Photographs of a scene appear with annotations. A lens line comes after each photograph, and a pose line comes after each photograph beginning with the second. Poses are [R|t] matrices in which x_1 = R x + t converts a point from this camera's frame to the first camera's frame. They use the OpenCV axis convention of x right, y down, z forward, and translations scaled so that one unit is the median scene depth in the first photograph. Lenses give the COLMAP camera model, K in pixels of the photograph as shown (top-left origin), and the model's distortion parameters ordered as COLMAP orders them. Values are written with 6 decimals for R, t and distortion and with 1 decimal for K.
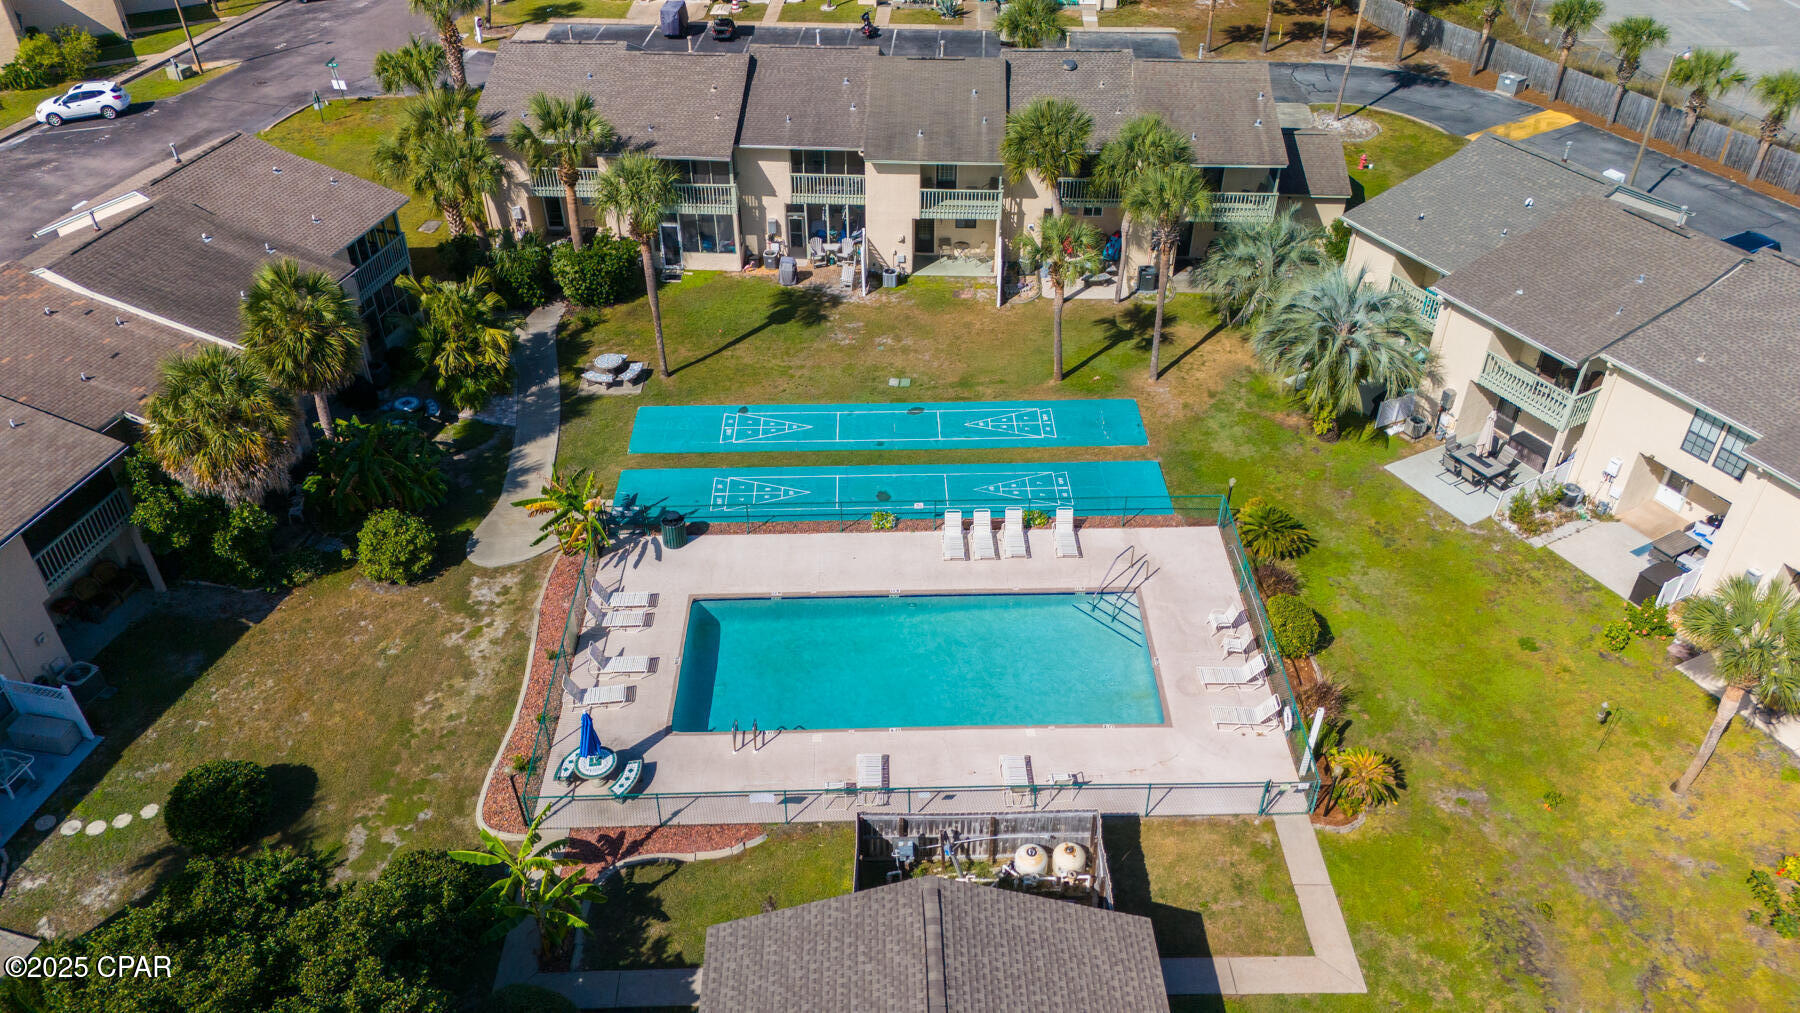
lens RADIAL K [[1320.0, 0, 887.2], [0, 1320.0, 509.6], [0, 0, 1]] dist [0.070121, -0.073996]
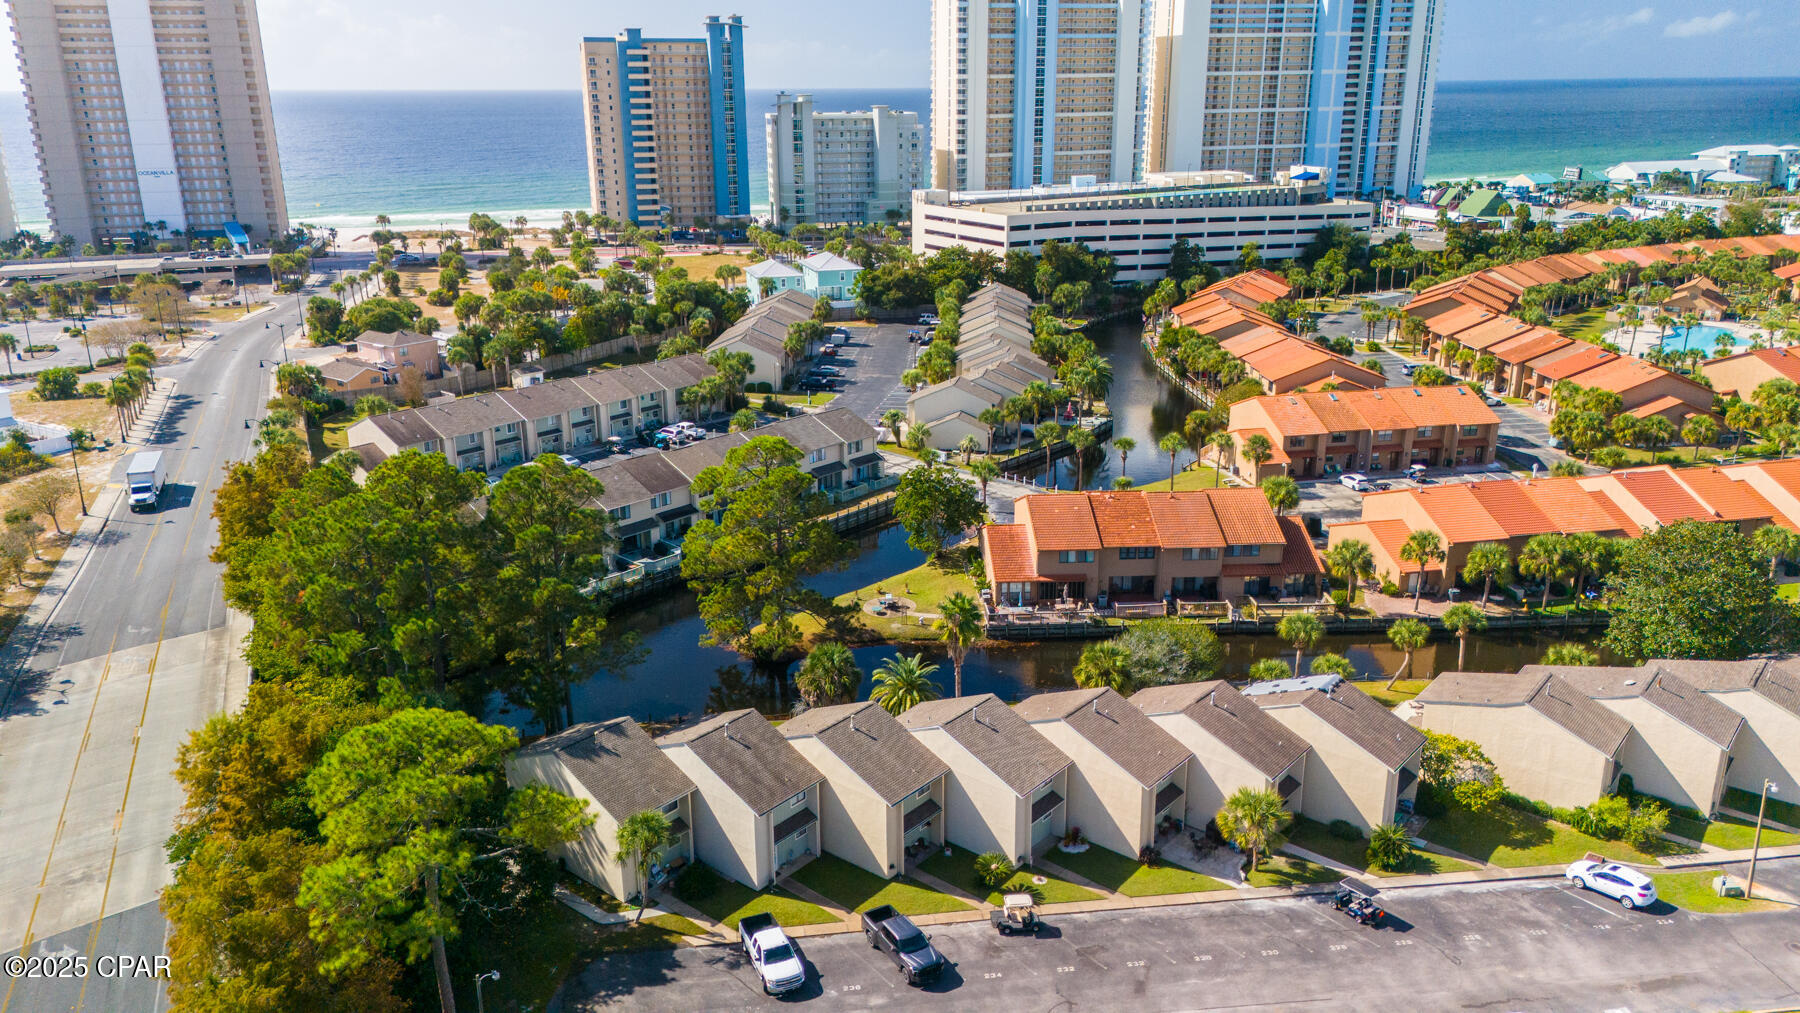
lens RADIAL K [[1320.0, 0, 895.8], [0, 1320.0, 509.9], [0, 0, 1]] dist [0.070121, -0.073996]
pose [[0.374164, 0.281196, -0.883703, 0.059436], [-0.554793, 0.831459, 0.029670, -0.334175], [0.743106, 0.479171, 0.467108, -0.079275]]
